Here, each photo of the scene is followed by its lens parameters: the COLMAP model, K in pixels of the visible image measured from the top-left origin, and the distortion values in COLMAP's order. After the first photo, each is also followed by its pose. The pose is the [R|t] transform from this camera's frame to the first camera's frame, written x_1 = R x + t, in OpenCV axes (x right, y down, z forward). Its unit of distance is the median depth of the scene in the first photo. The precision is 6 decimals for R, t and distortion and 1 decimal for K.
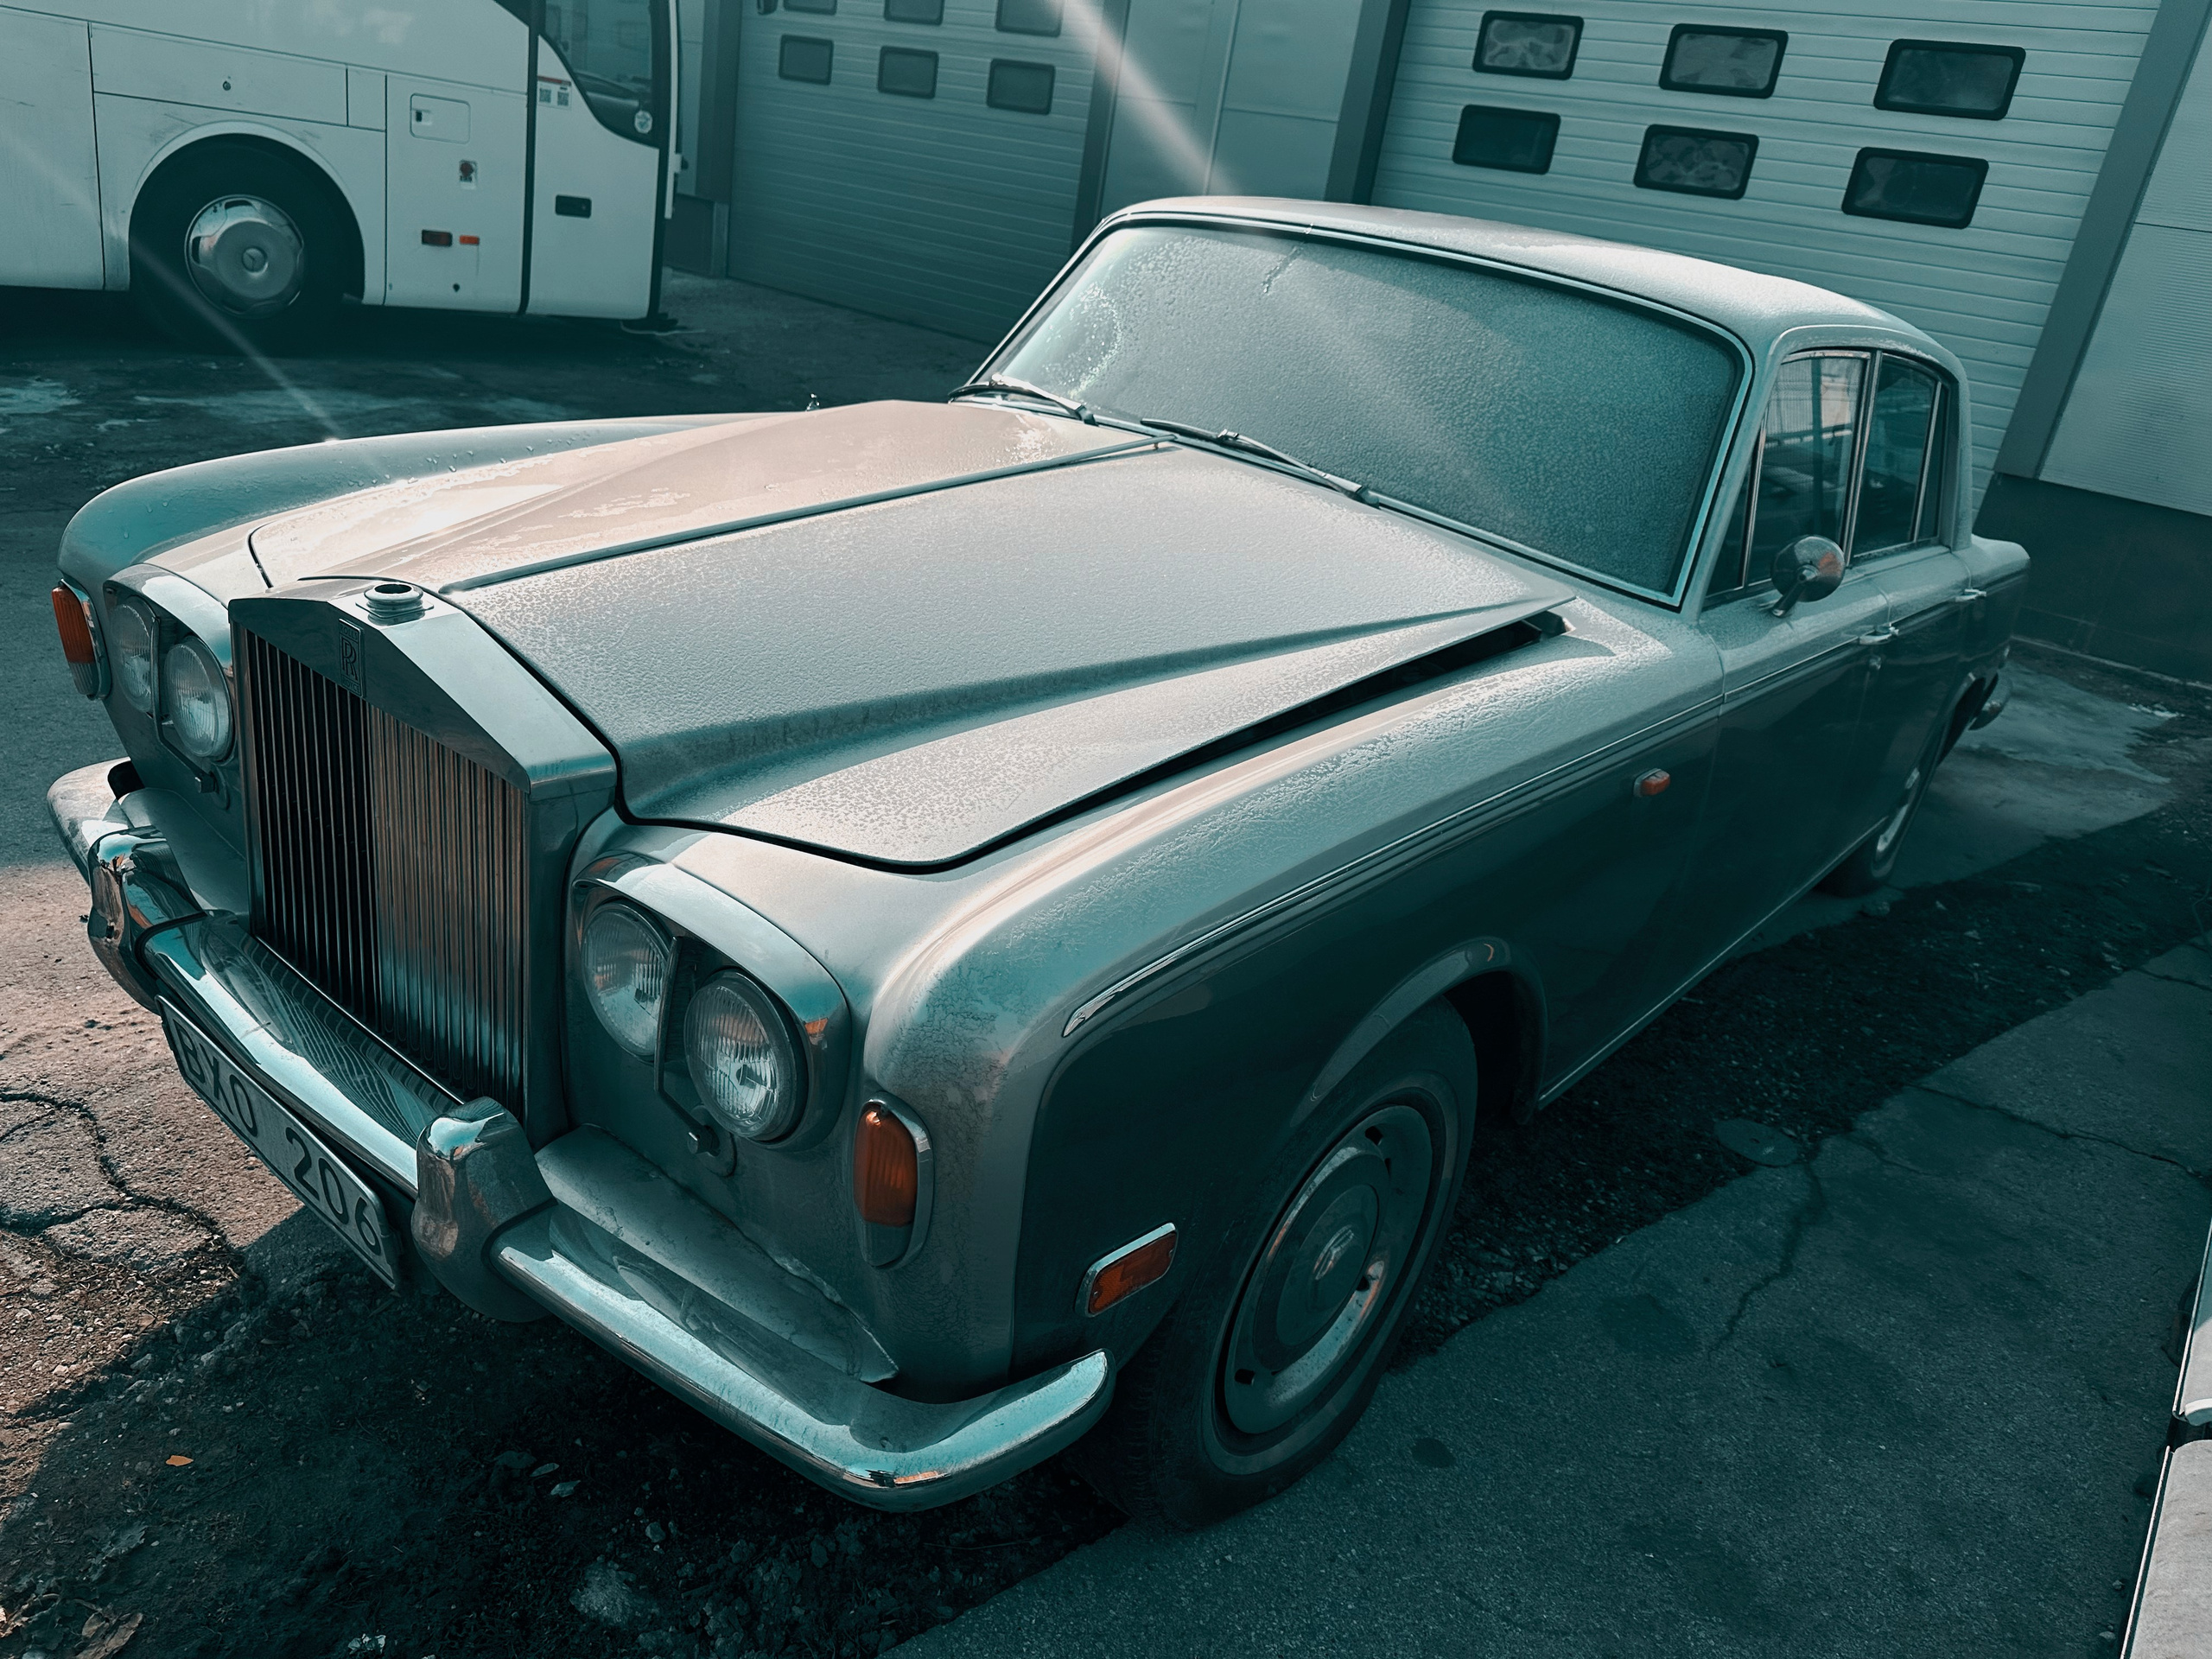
lens RADIAL K [[1574.2, 0, 1101.9], [0, 1574.2, 834.0], [0, 0, 1]] dist [-0.005702, -0.005581]
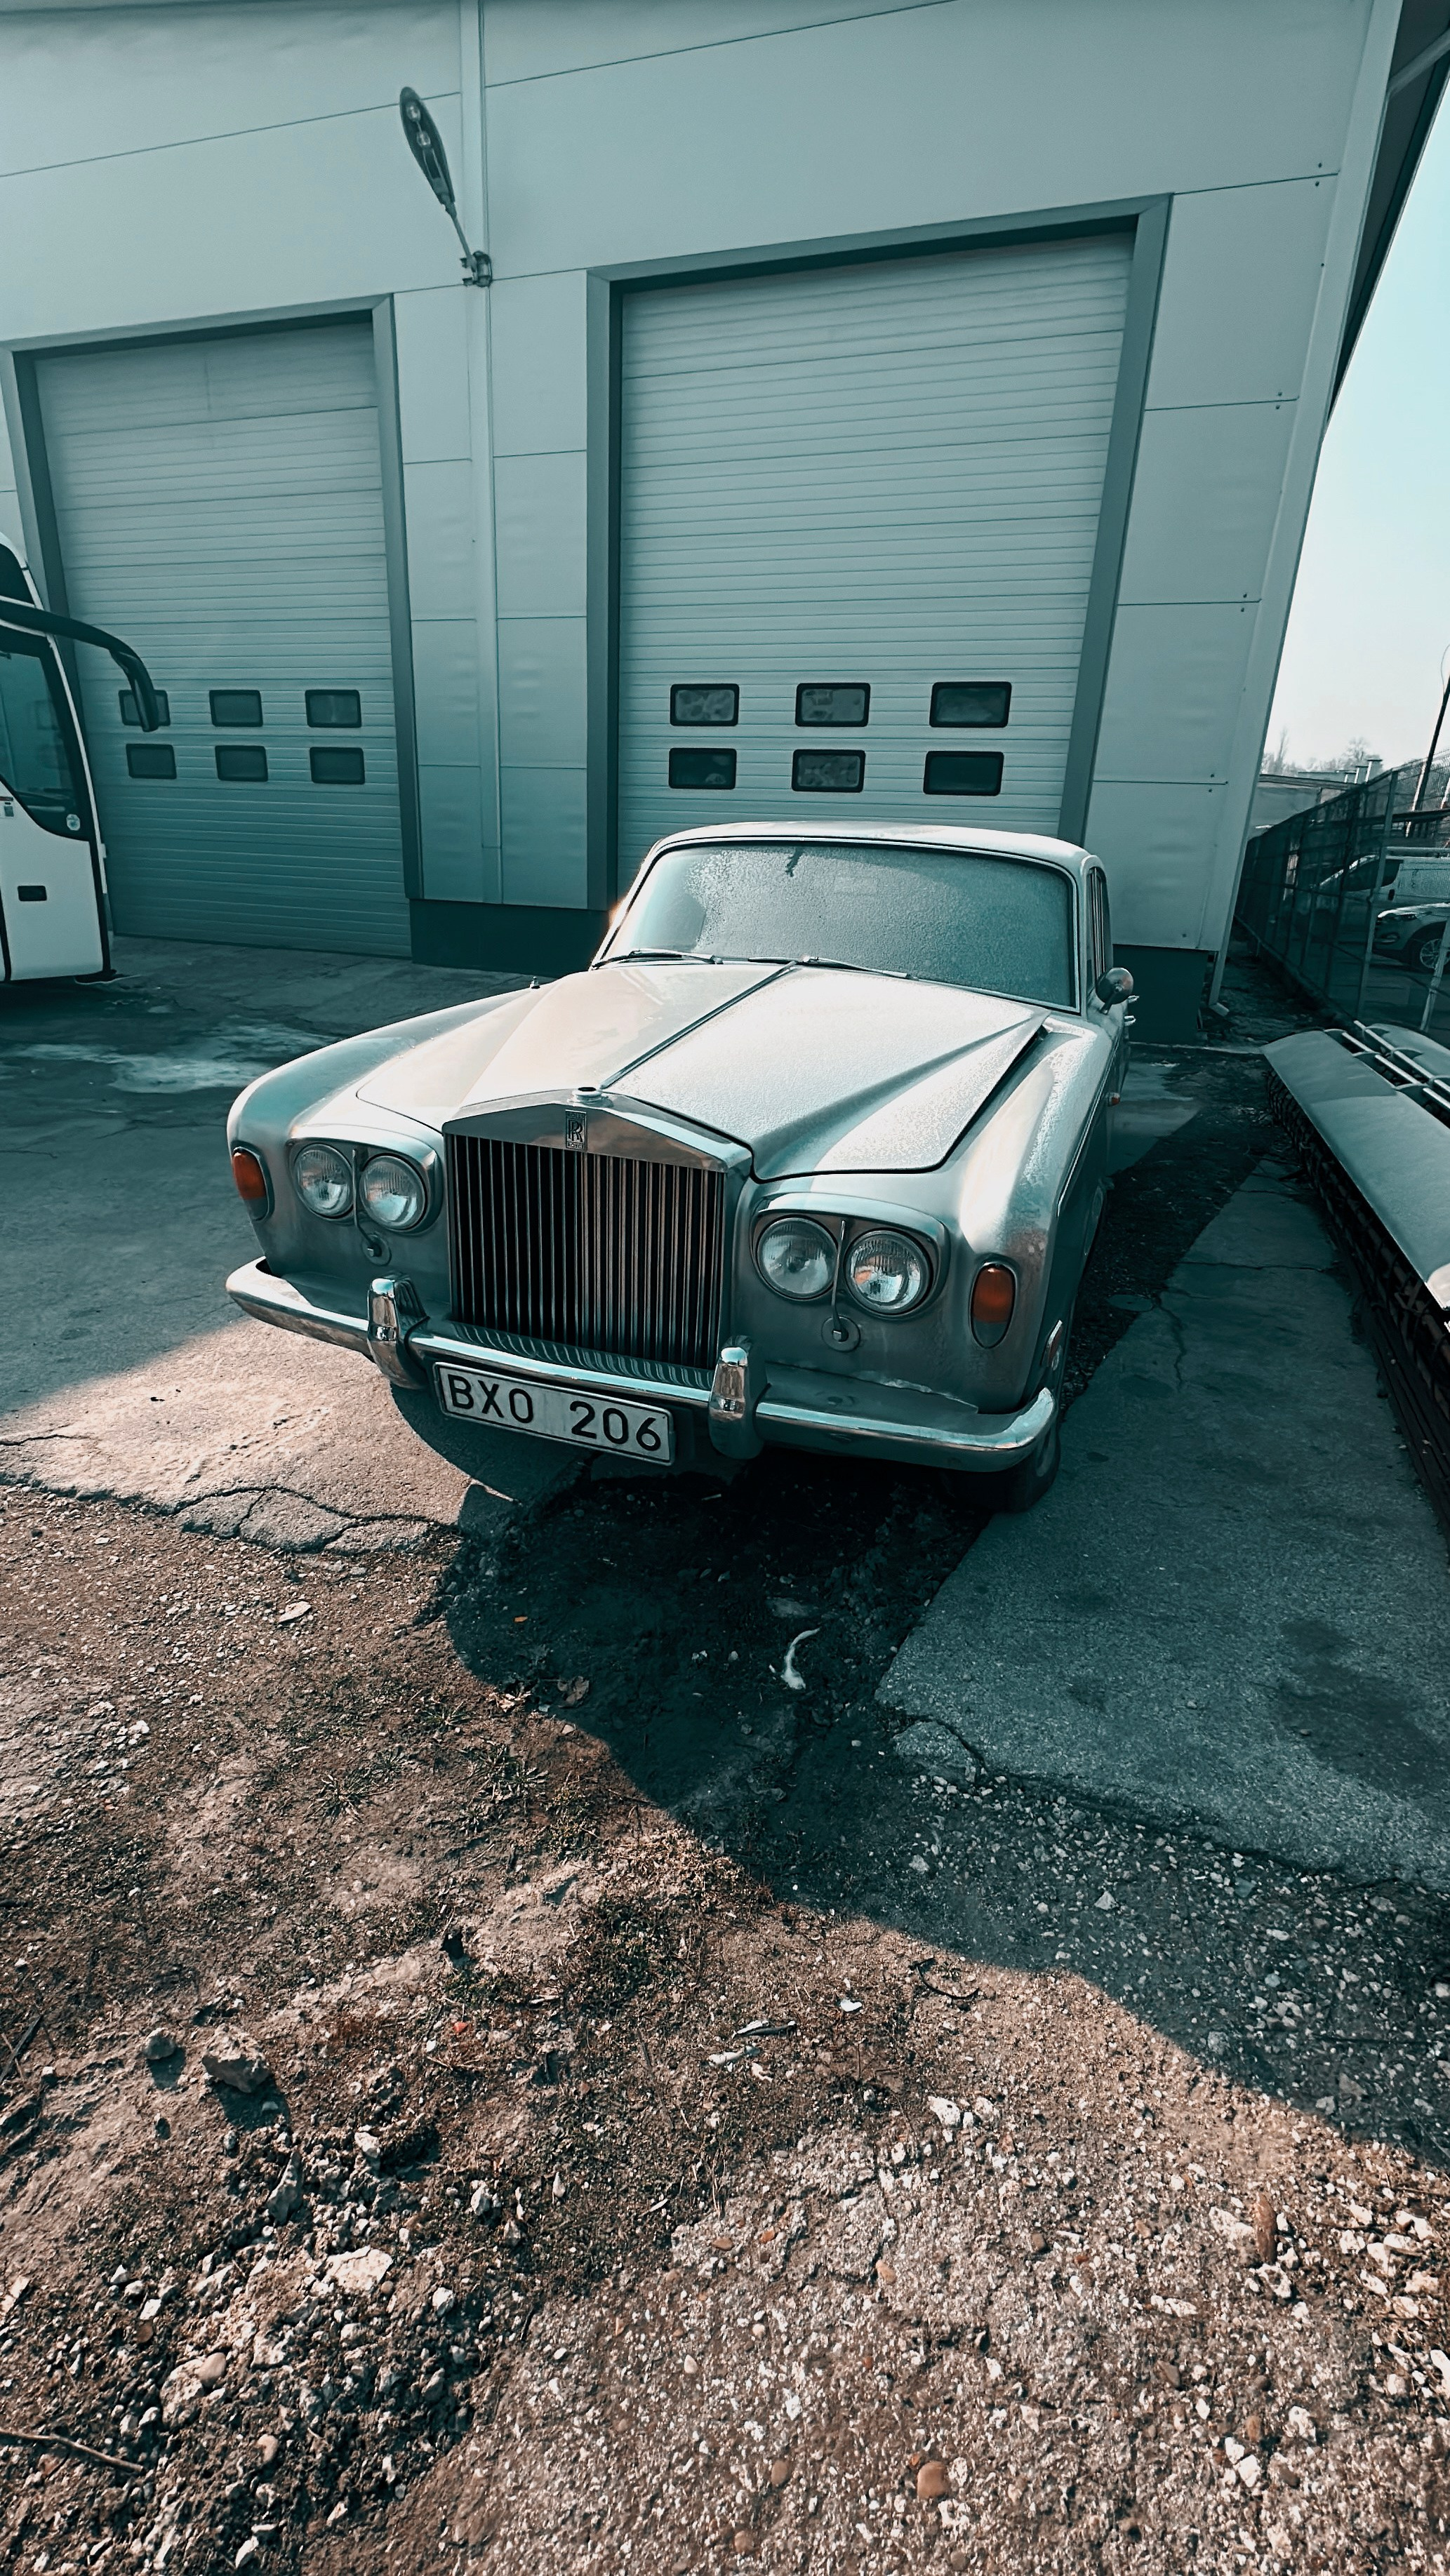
lens RADIAL K [[1154.2, 0, 727.2], [0, 1154.2, 1297.7], [0, 0, 1]] dist [-0.013715, 0.000505]
pose [[0.938498, -0.220572, 0.265651, -0.306634], [0.217486, 0.975186, 0.041365, 0.025581], [-0.268183, 0.018954, 0.963182, -0.136453]]
